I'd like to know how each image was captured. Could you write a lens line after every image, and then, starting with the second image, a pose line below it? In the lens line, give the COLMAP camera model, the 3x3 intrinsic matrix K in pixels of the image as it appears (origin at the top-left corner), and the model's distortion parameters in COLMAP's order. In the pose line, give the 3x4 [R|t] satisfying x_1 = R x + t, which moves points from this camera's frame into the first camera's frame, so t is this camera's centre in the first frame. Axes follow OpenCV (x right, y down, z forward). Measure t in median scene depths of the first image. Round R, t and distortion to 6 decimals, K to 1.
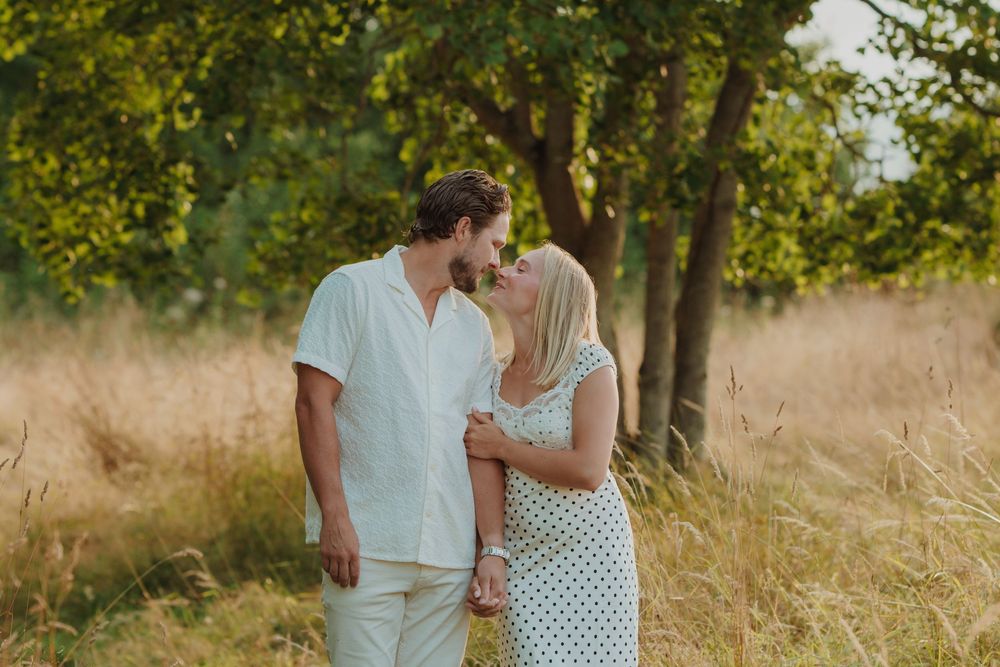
lens RADIAL K [[2507.0, 0, 500.0], [0, 2507.0, 333.5], [0, 0, 1]] dist [1.046677, -0.024604]
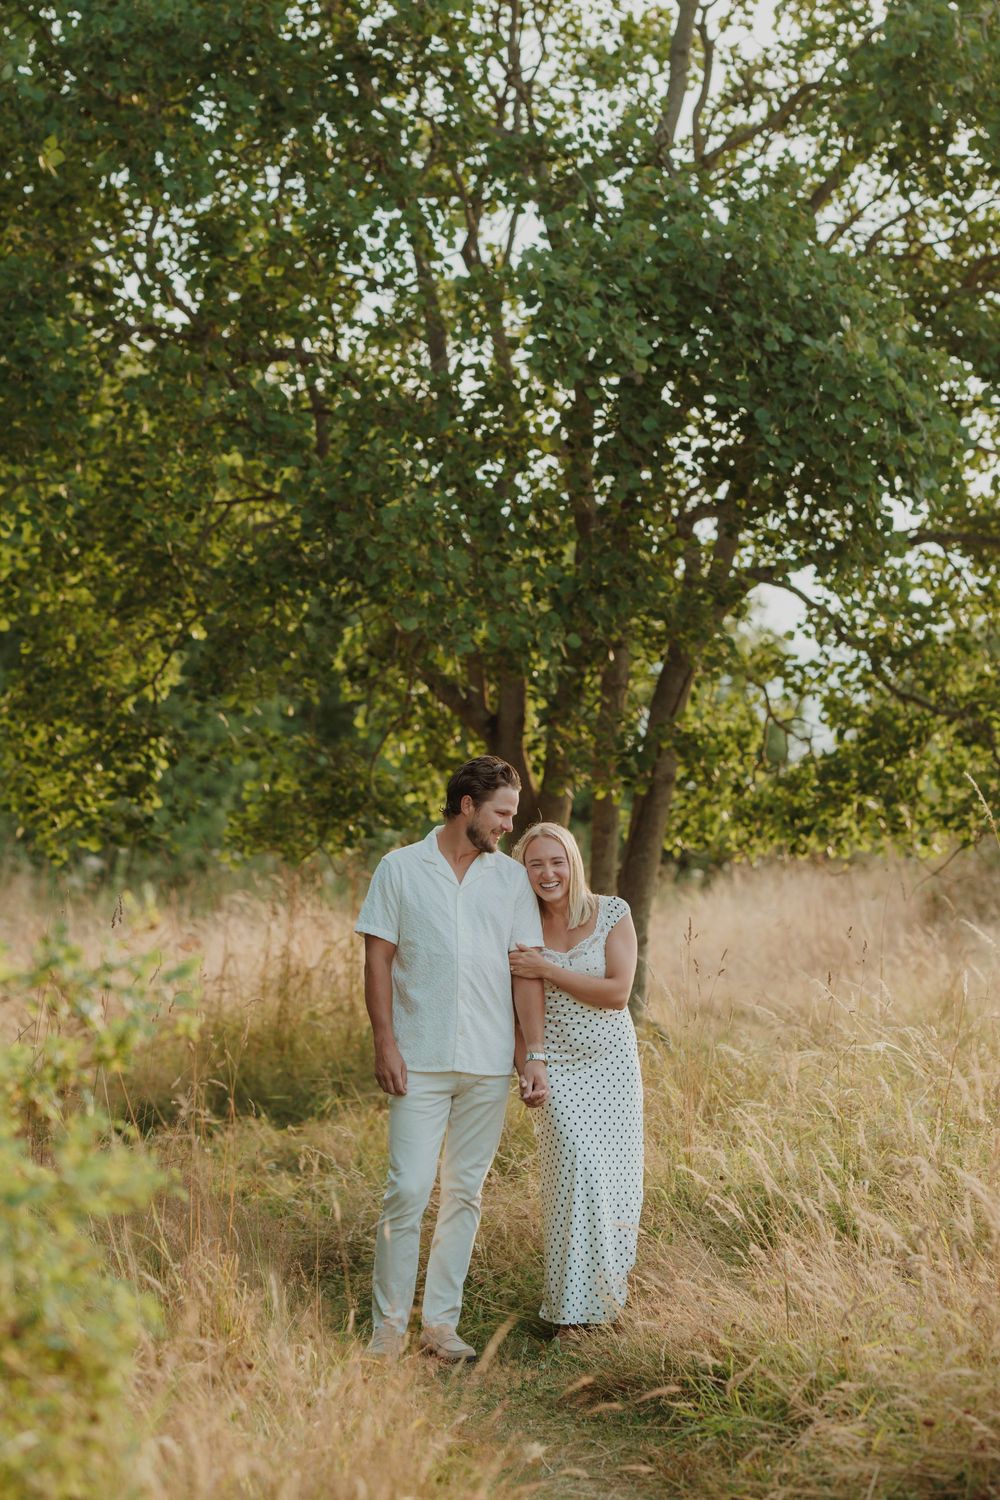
lens RADIAL K [[3760.5, 0, 500.0], [0, 3760.5, 750.0], [0, 0, 1]] dist [1.046677, -0.024604]
pose [[0.998086, 0.017340, 0.059352, -0.076484], [-0.015256, 0.999257, -0.035389, -0.006322], [-0.059922, 0.034415, 0.997610, -0.587246]]
